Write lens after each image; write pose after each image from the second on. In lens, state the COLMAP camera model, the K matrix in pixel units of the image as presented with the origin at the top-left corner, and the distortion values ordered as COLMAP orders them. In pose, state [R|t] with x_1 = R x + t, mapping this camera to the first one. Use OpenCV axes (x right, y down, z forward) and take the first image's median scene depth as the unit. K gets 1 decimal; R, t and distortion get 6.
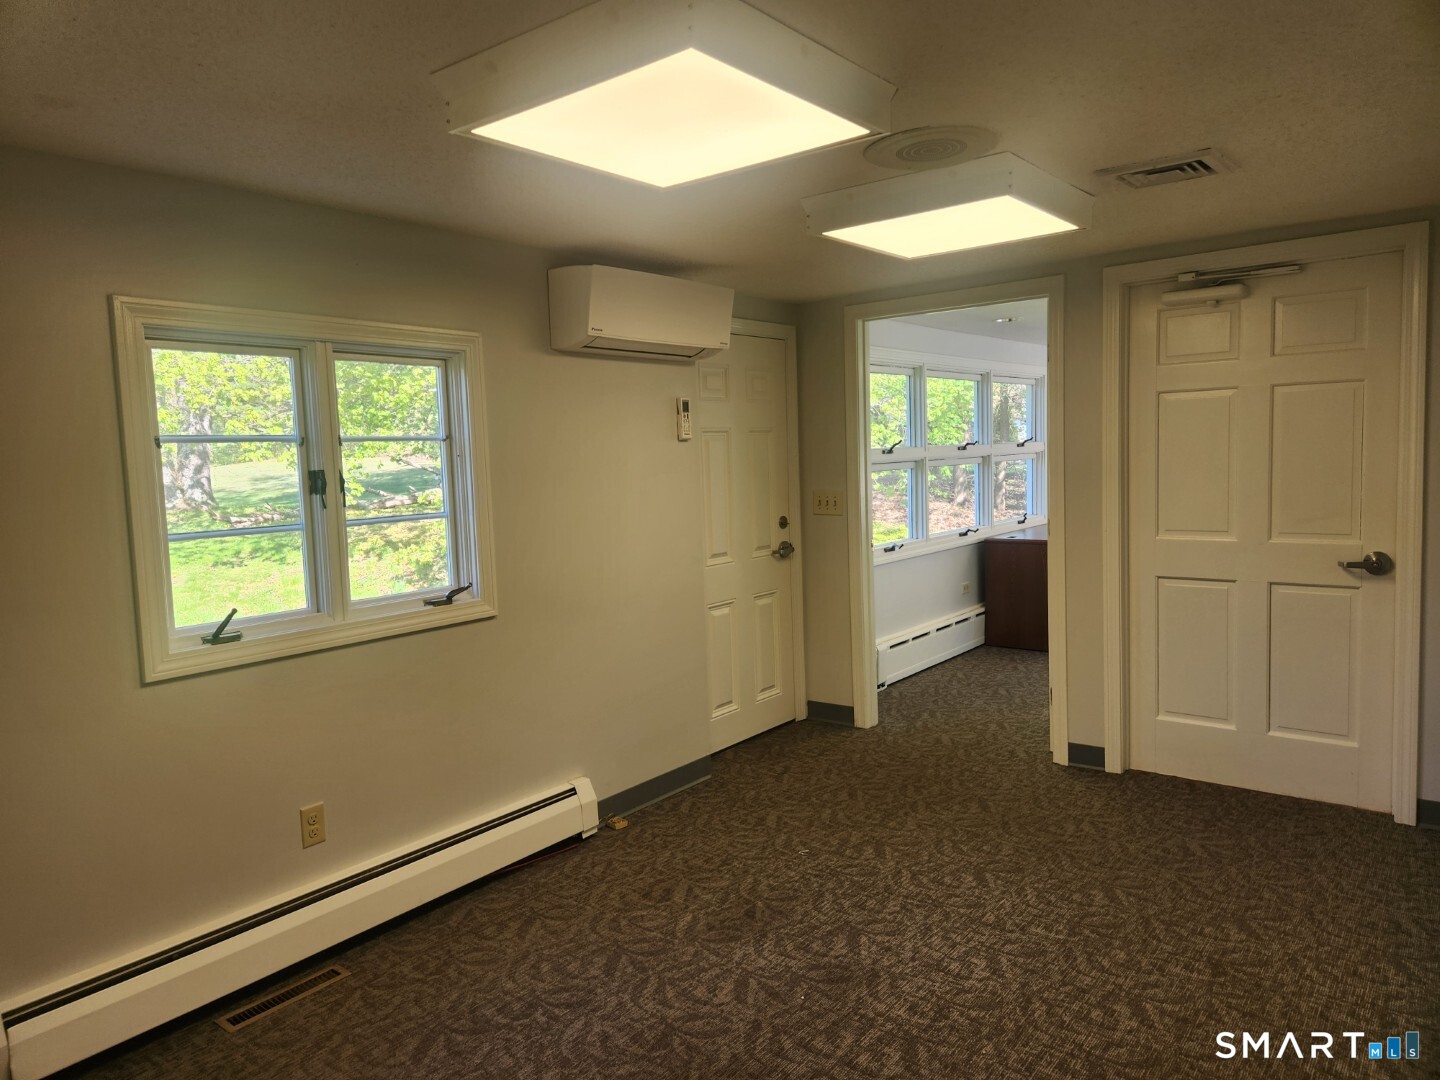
lens RADIAL K [[959.0, 0, 709.9], [0, 959.0, 534.5], [0, 0, 1]] dist [0.040077, -0.000665]
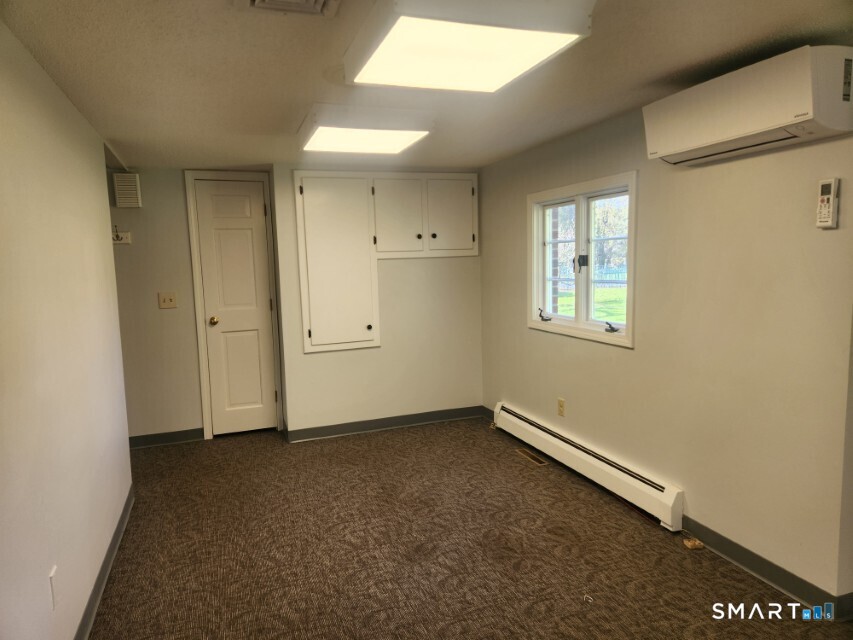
lens RADIAL K [[568.1, 0, 421.4], [0, 568.1, 323.3], [0, 0, 1]] dist [0.040077, -0.000665]
pose [[-0.520778, 0.142656, -0.841689, 0.888176], [-0.032460, 0.981917, 0.186507, -0.145306], [0.853075, 0.124450, -0.506730, 1.363708]]
